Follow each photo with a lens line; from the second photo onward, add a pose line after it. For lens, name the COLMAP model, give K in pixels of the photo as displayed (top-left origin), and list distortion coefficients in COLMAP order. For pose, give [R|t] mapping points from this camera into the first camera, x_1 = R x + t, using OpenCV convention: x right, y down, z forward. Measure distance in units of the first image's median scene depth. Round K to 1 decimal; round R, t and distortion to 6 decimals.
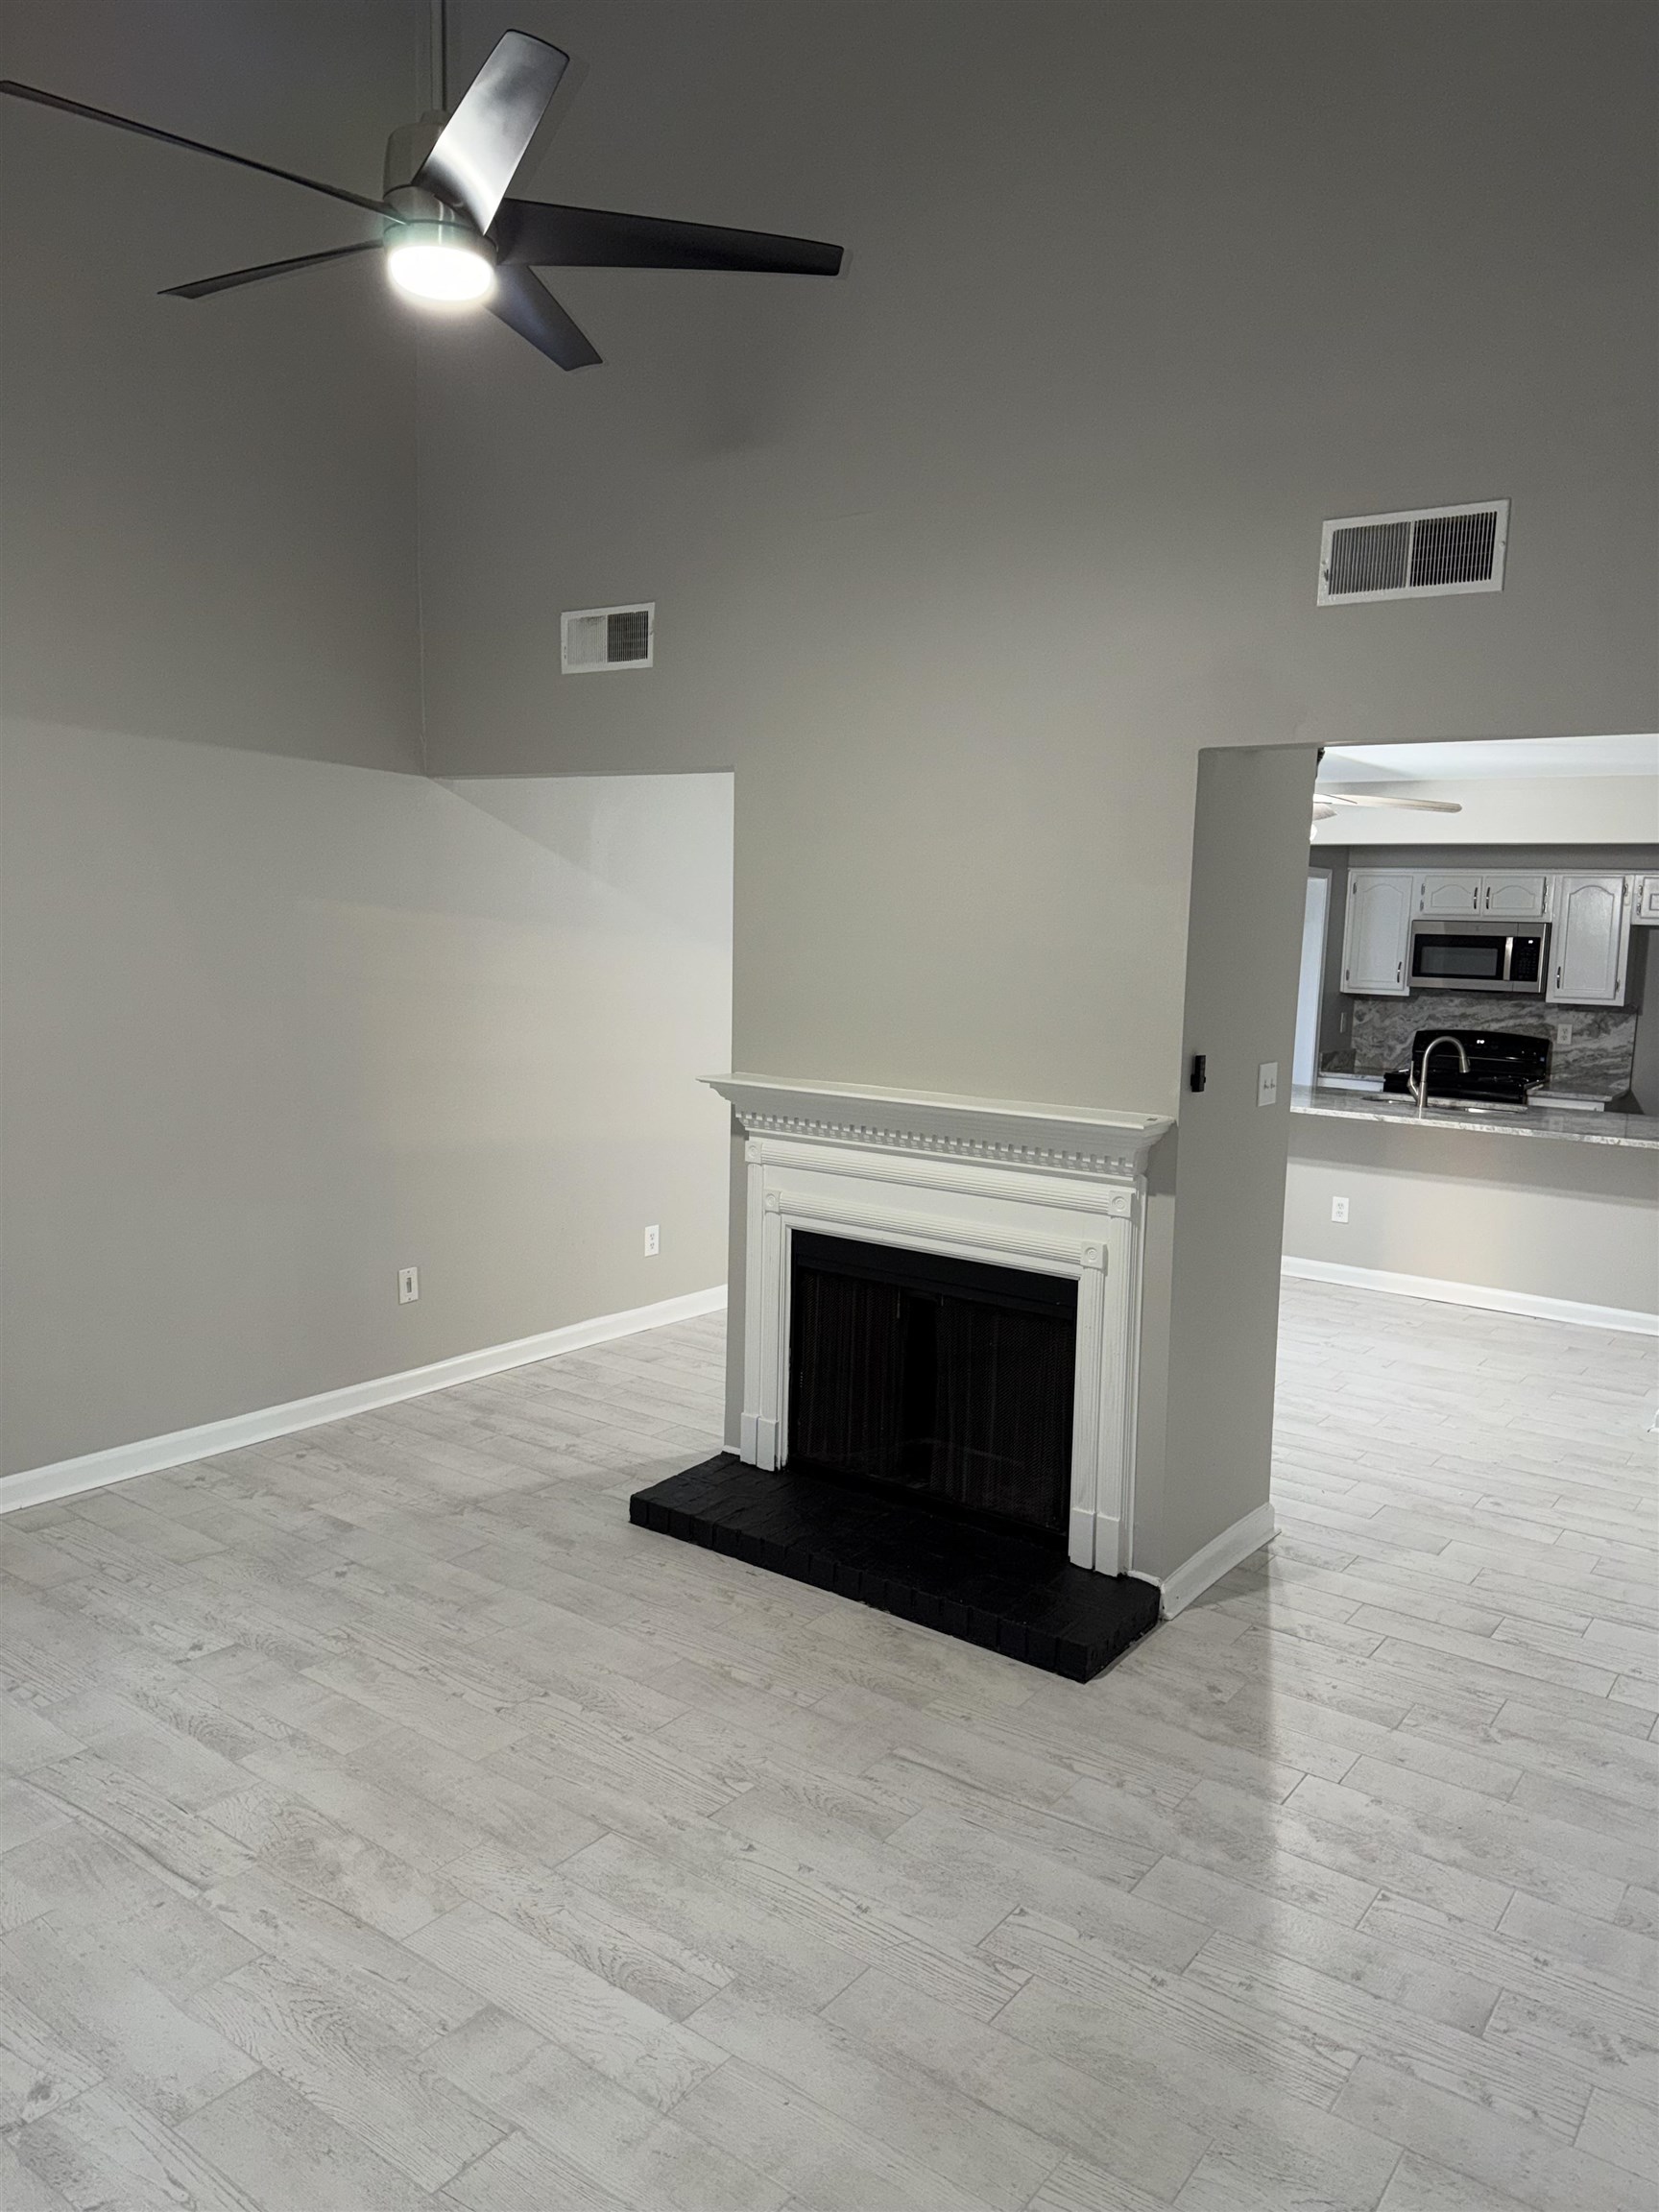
lens RADIAL K [[1563.1, 0, 831.2], [0, 1563.1, 1106.1], [0, 0, 1]] dist [0.040698, -0.001506]
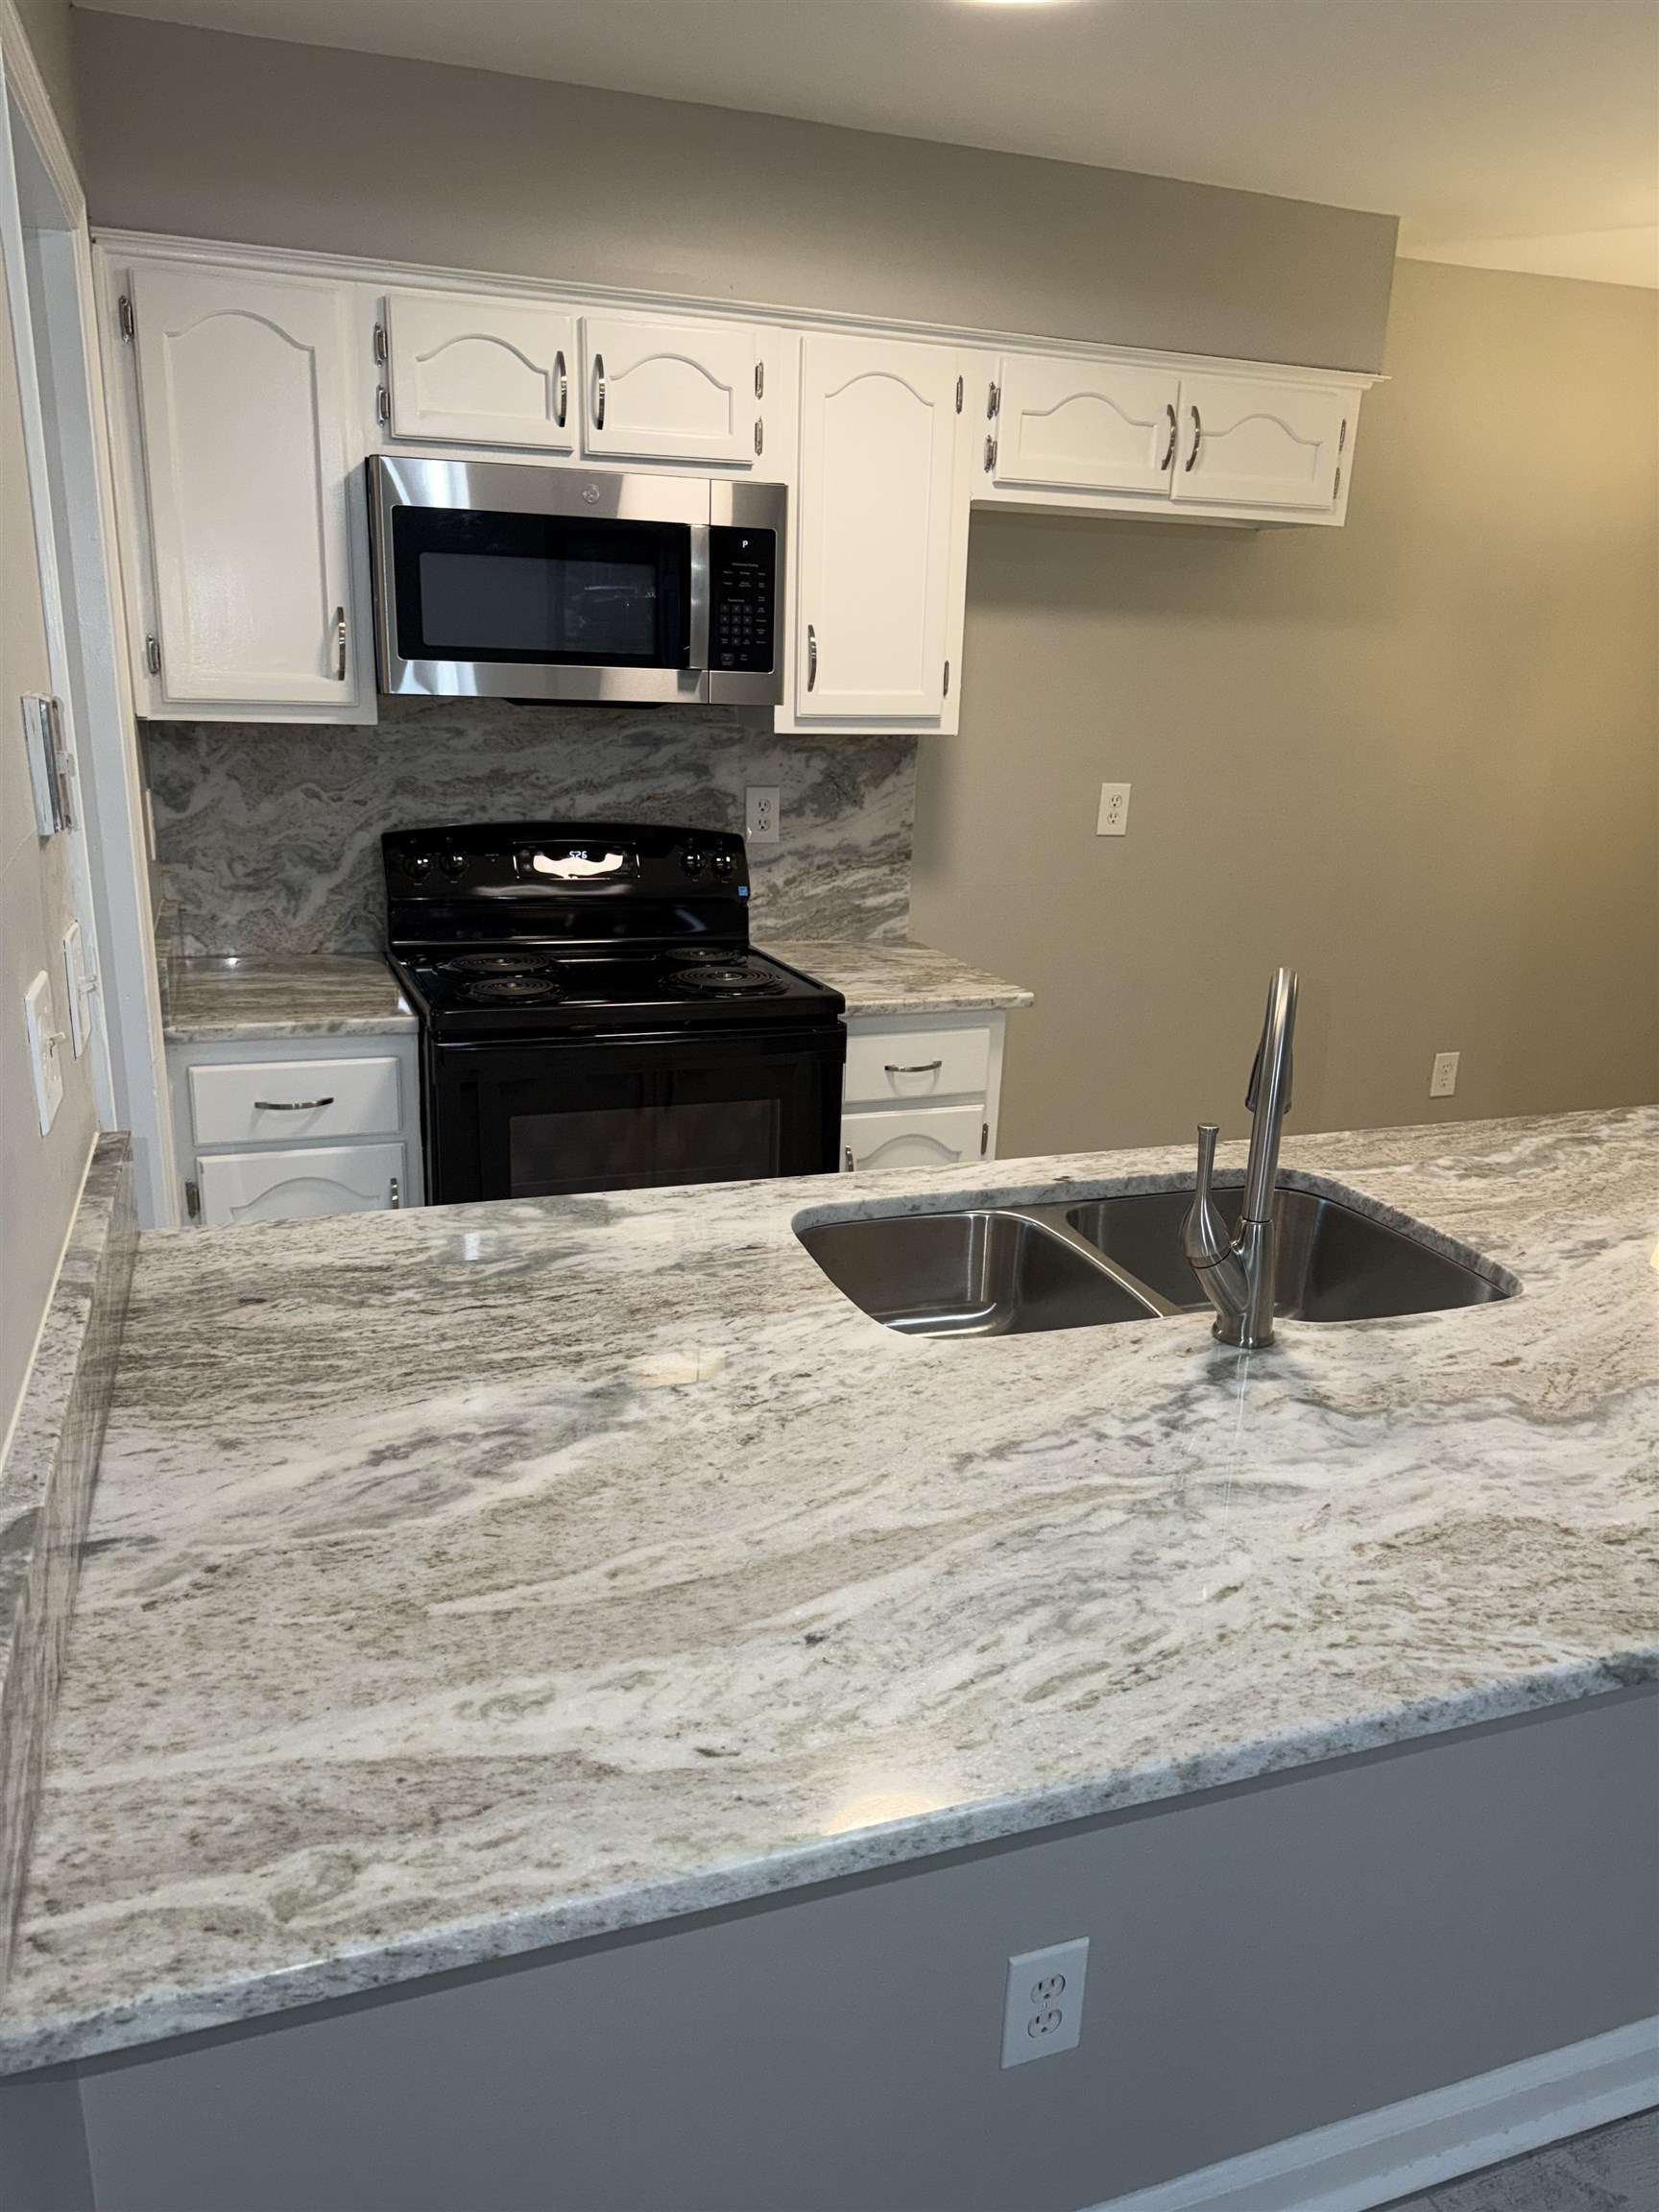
lens RADIAL K [[1563.1, 0, 837.2], [0, 1563.1, 1101.3], [0, 0, 1]] dist [0.040698, -0.001506]
pose [[0.569416, -0.239594, 0.786359, 0.165140], [0.079756, 0.968172, 0.237238, -0.066240], [-0.818172, -0.072370, 0.570402, 0.764698]]
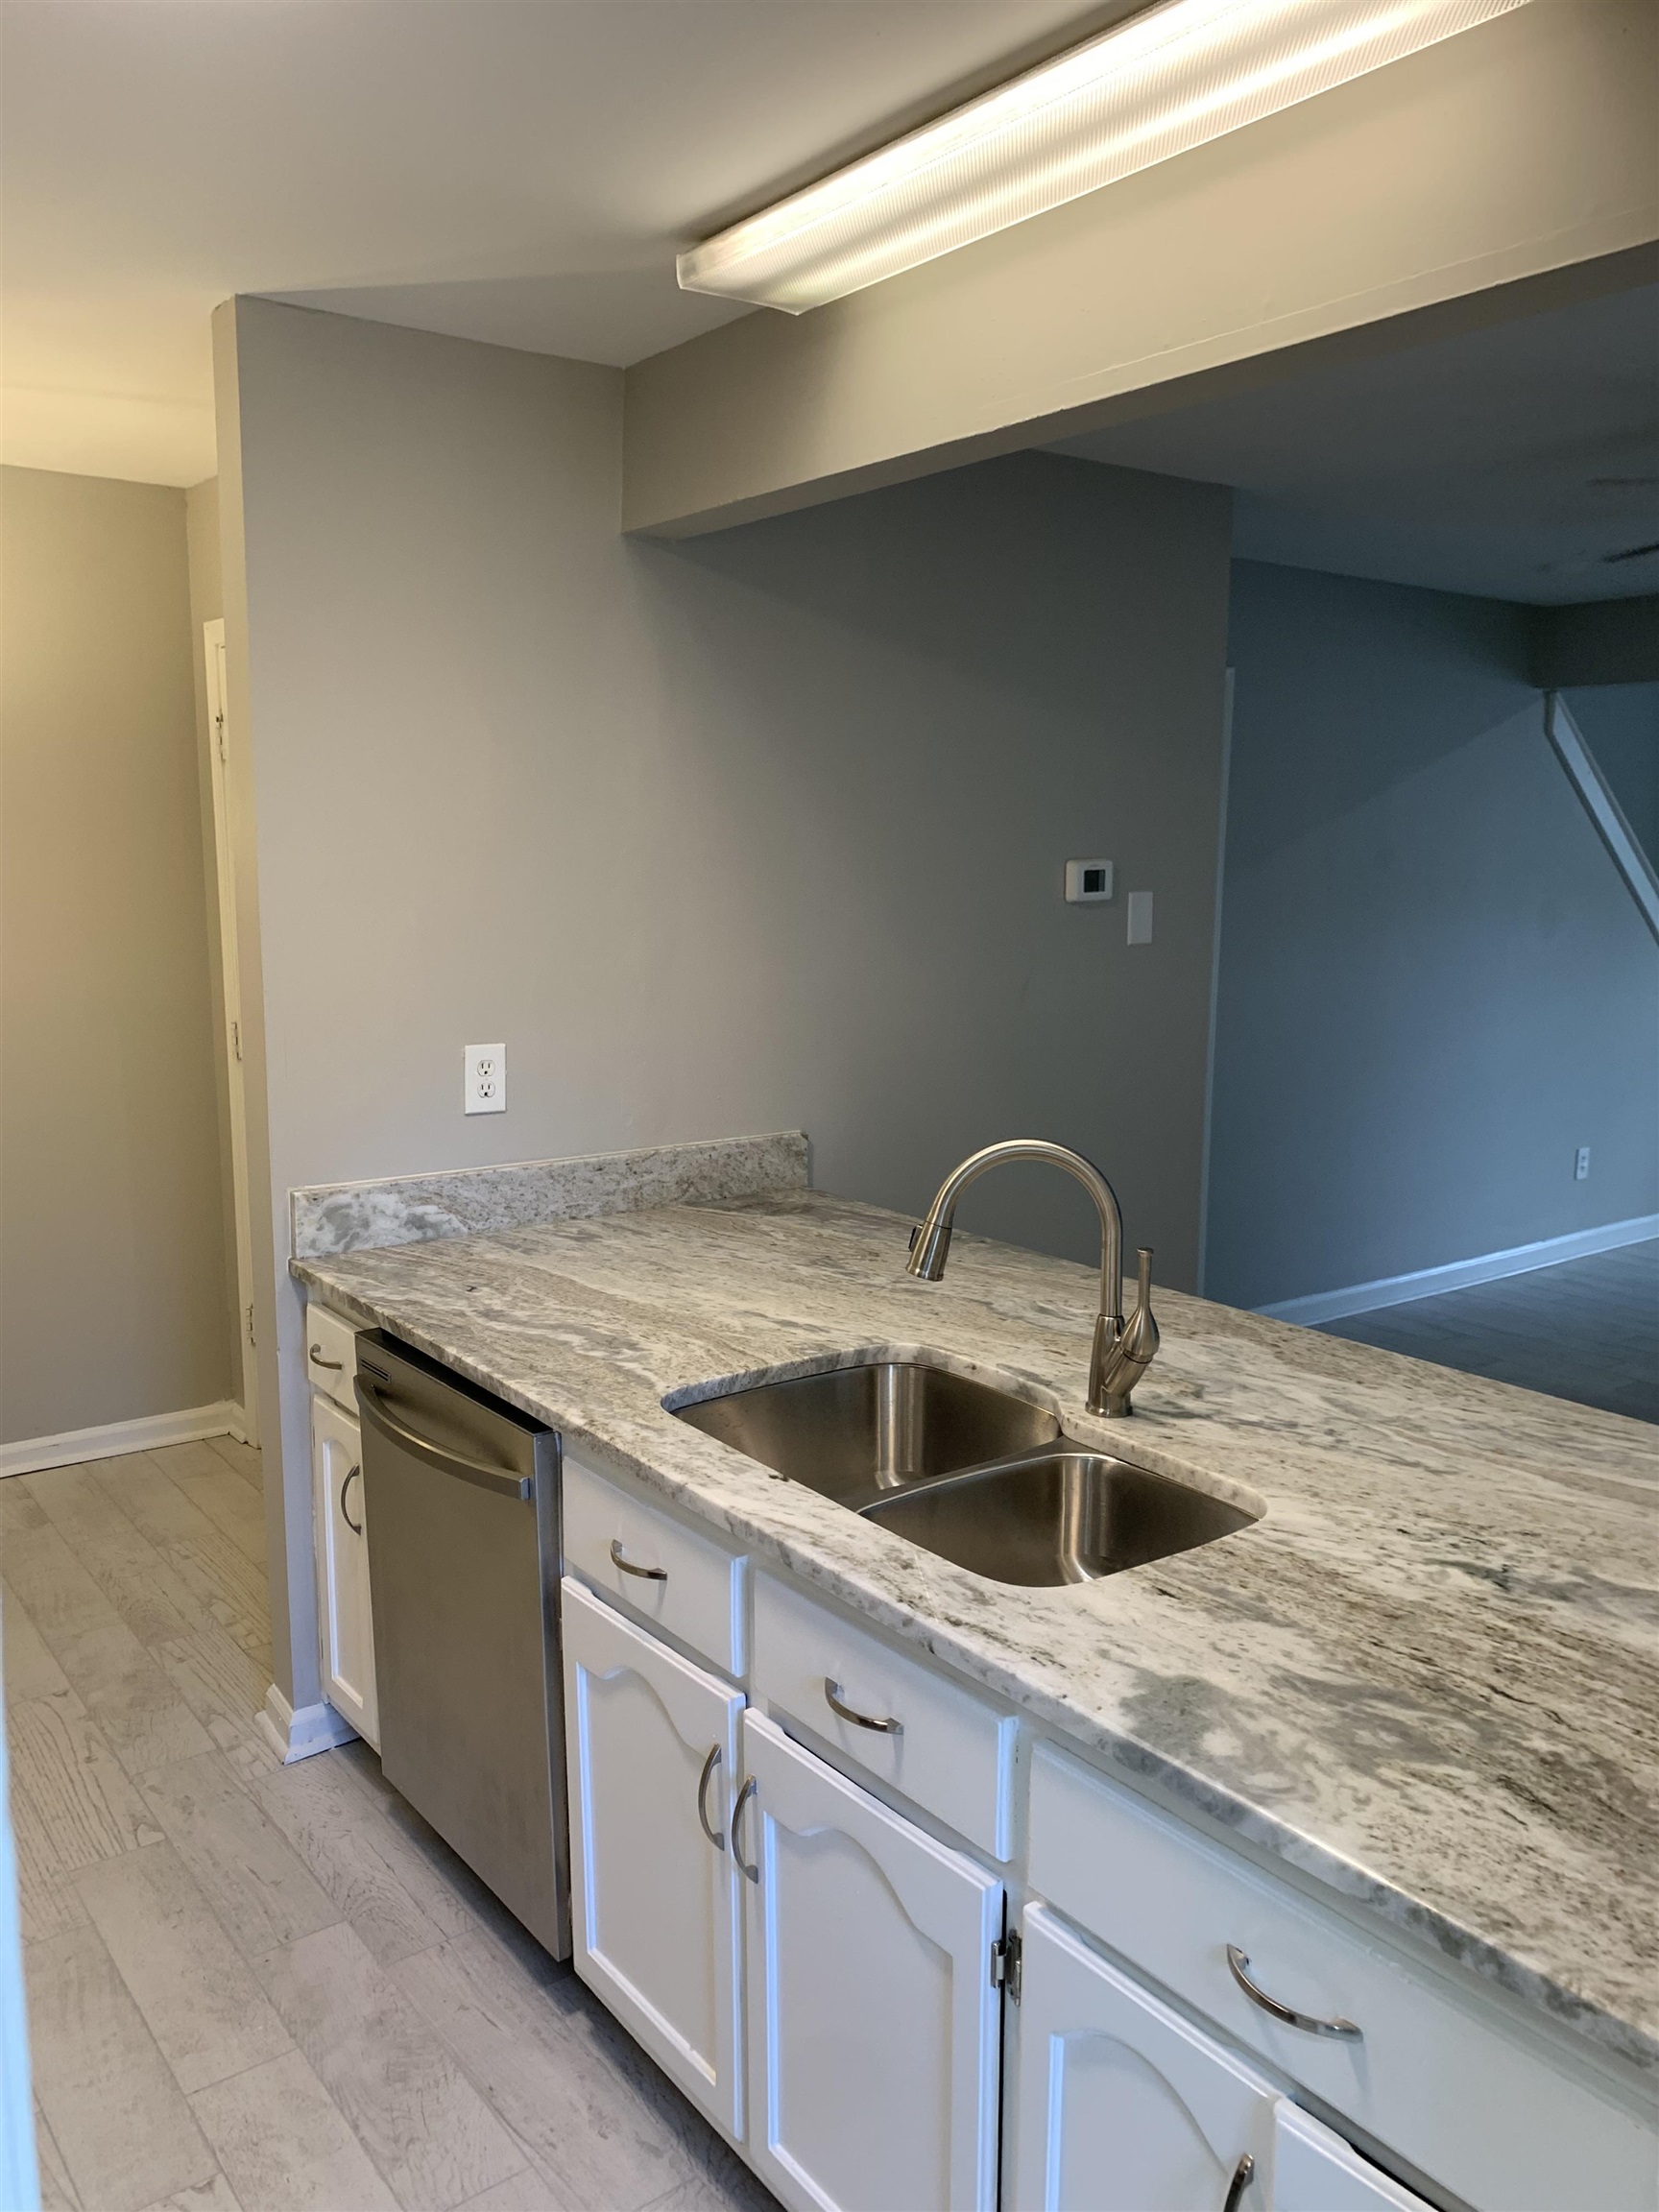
lens RADIAL K [[1746.2, 0, 834.0], [0, 1746.2, 1111.6], [0, 0, 1]] dist [-0.084770, -0.008087]
pose [[-0.948717, -0.067693, 0.308793, 0.372273], [0.019564, 0.962360, 0.271074, -0.122008], [-0.315520, 0.263214, -0.911683, 1.231442]]
